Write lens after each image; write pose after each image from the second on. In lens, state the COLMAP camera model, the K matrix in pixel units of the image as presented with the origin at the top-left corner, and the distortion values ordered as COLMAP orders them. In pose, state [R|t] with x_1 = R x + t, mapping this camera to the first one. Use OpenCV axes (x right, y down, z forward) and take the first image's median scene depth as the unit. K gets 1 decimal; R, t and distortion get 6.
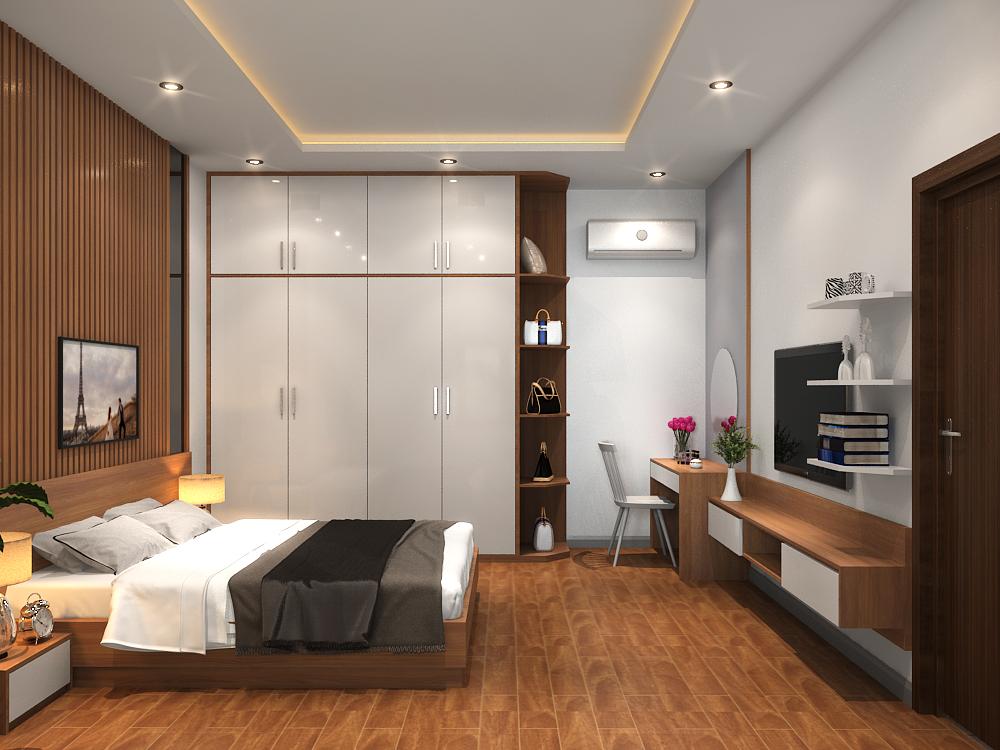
lens RADIAL K [[840.2, 0, 501.9], [0, 840.2, 391.9], [0, 0, 1]] dist [0.001867, 0.001508]
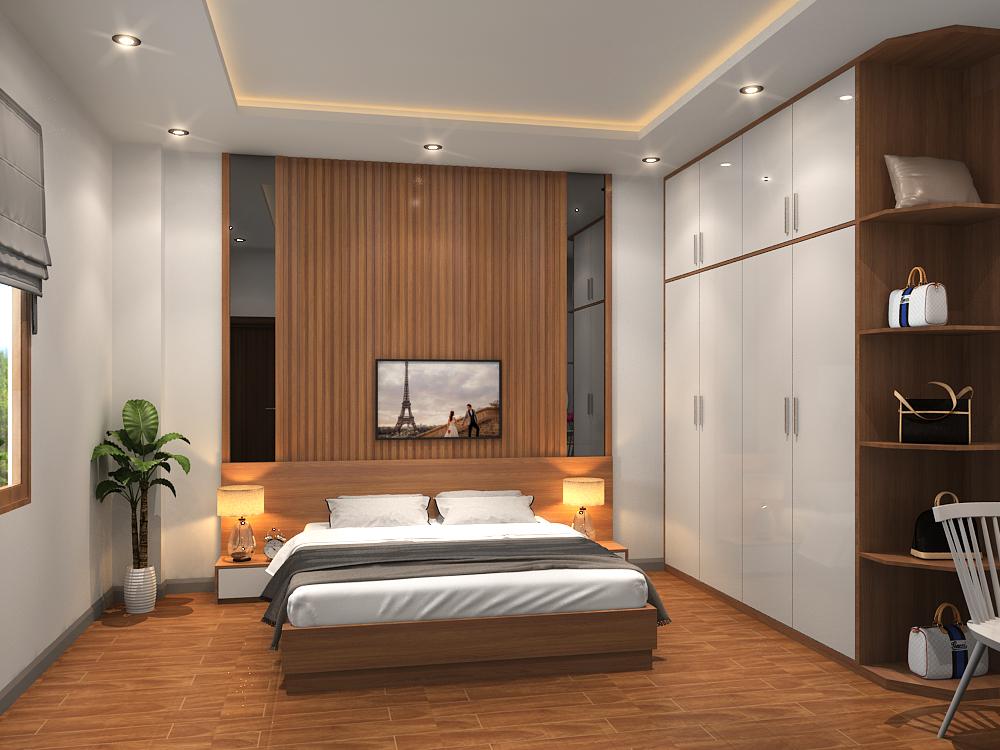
lens RADIAL K [[840.2, 0, 501.9], [0, 840.2, 391.9], [0, 0, 1]] dist [0.001867, 0.001508]
pose [[0.210454, 0.002699, -0.977600, 0.777689], [-0.005561, 0.999983, 0.001564, -0.012850], [0.977588, 0.005108, 0.210466, 0.808362]]
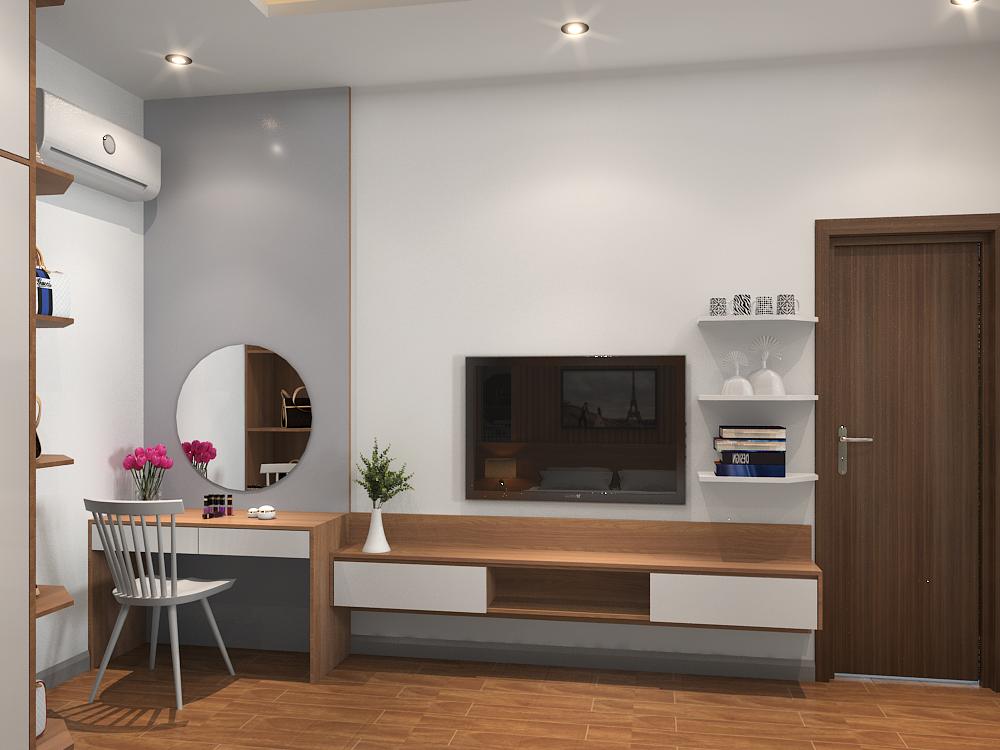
lens RADIAL K [[840.2, 0, 501.9], [0, 840.2, 391.9], [0, 0, 1]] dist [0.001867, 0.001508]
pose [[0.179930, -0.001885, 0.983678, -0.523801], [0.004073, 0.999991, 0.001171, -0.016339], [-0.983671, 0.003796, 0.179936, 0.884503]]
